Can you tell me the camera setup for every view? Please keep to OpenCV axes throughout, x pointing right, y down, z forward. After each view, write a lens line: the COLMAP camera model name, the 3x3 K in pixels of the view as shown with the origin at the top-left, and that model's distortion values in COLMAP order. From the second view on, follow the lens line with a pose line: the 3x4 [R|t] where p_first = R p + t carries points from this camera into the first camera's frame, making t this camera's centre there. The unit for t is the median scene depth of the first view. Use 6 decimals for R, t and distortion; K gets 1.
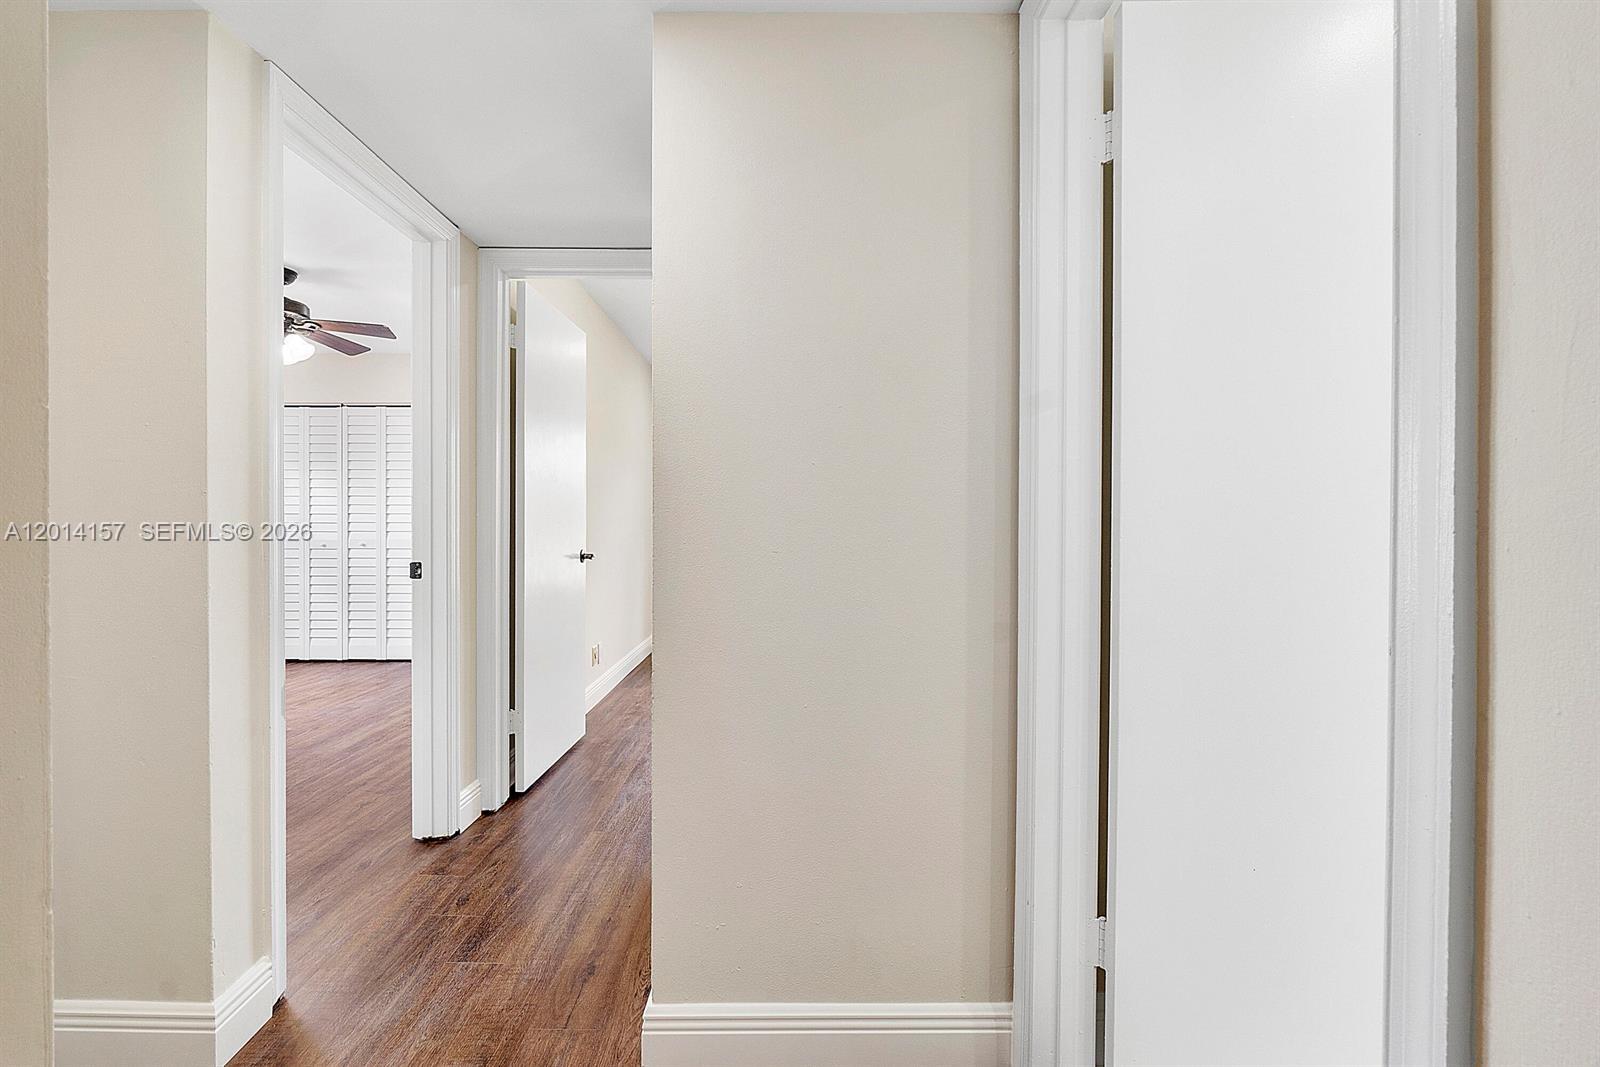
lens RADIAL K [[692.9, 0, 791.5], [0, 692.9, 535.7], [0, 0, 1]] dist [-0.001793, 0.000683]
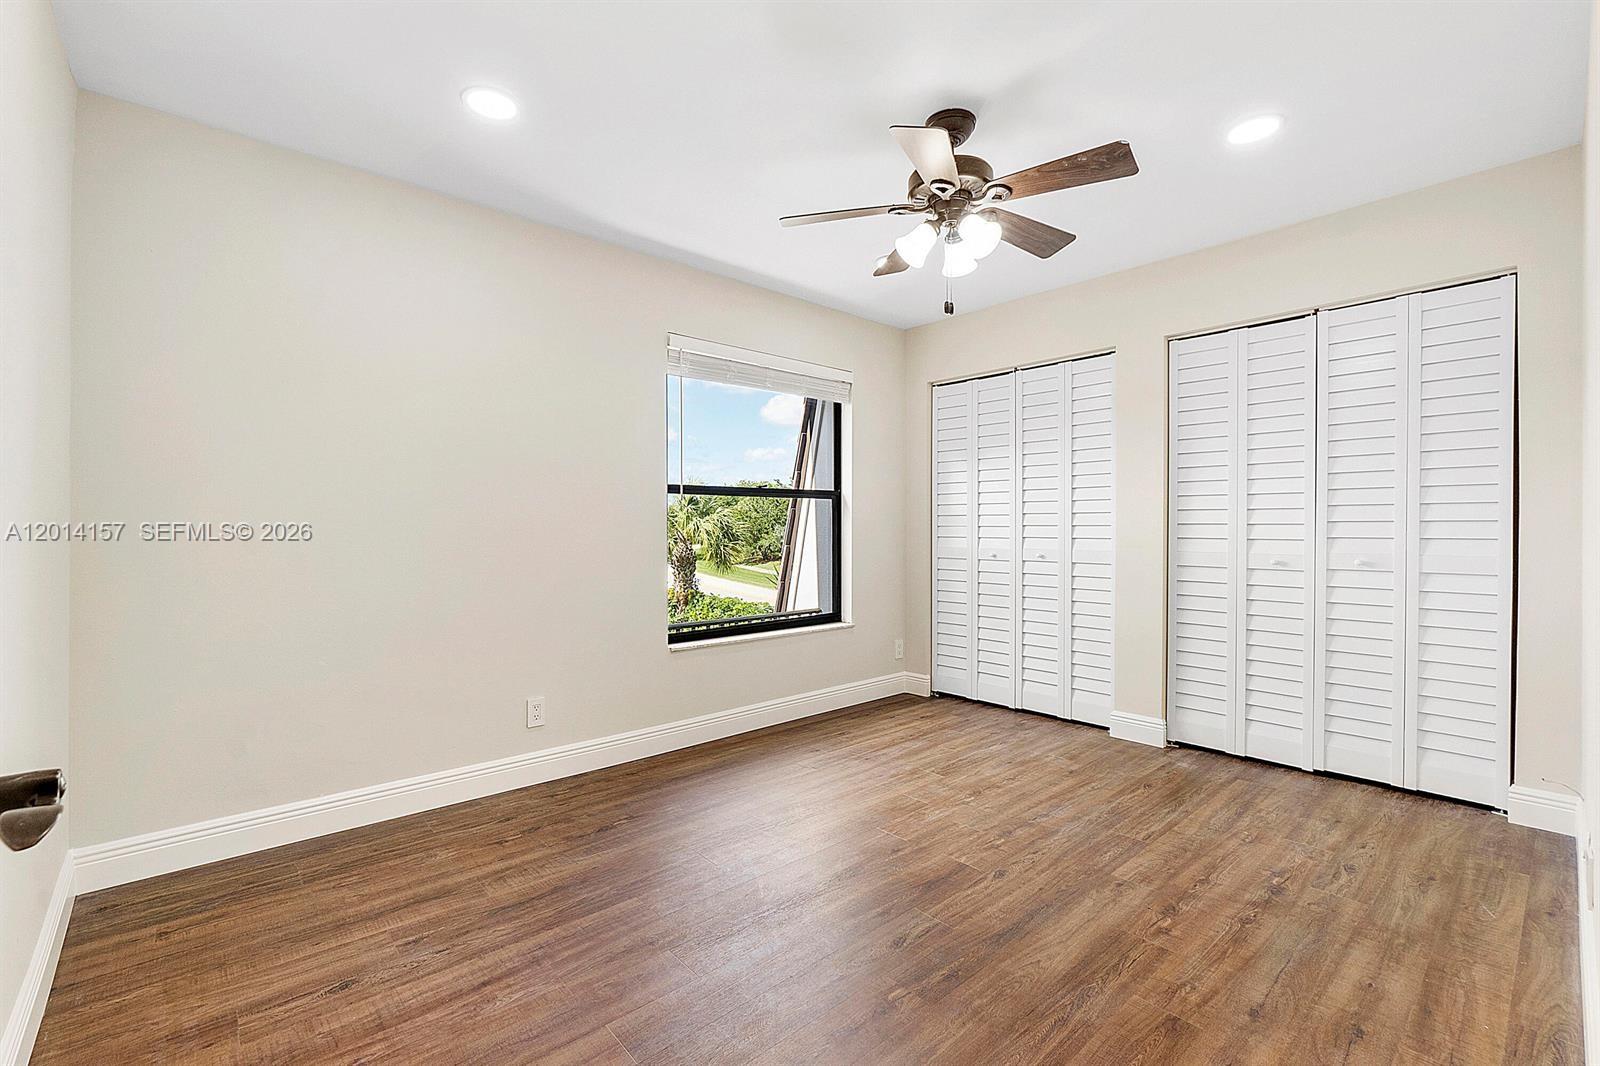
lens RADIAL K [[692.9, 0, 795.9], [0, 692.9, 536.6], [0, 0, 1]] dist [-0.001793, 0.000683]
pose [[0.663692, 0.001947, -0.748003, -0.312043], [-0.000890, 0.999998, 0.001813, -0.010826], [0.748005, -0.000537, 0.663693, 0.411847]]
